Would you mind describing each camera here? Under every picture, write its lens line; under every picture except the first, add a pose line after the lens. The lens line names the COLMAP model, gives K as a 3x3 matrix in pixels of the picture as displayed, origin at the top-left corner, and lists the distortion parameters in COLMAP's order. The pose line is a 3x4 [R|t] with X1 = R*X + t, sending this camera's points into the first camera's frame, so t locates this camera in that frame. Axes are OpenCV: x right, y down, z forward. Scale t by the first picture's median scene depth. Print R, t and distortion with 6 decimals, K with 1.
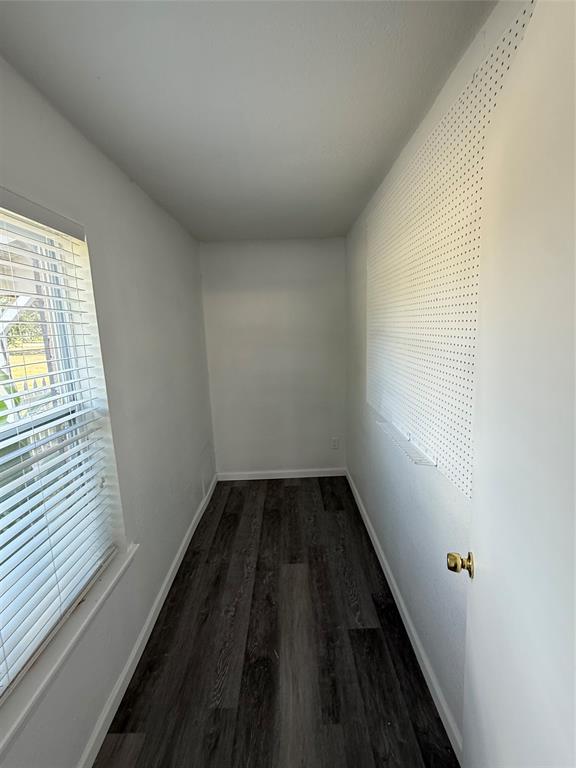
lens RADIAL K [[358.9, 0, 288.0], [0, 358.9, 384.0], [0, 0, 1]] dist [0.001370, 0.000200]
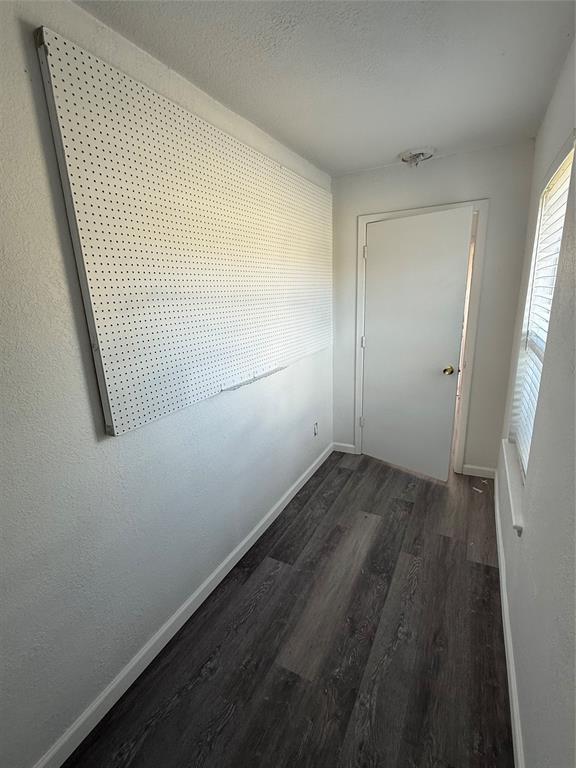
lens RADIAL K [[358.9, 0, 288.0], [0, 358.9, 384.0], [0, 0, 1]] dist [0.001370, 0.000200]
pose [[-0.884591, -0.044511, 0.464238, -0.298519], [0.146986, 0.918093, 0.368104, -0.223497], [-0.442598, 0.393858, -0.805595, 1.645724]]
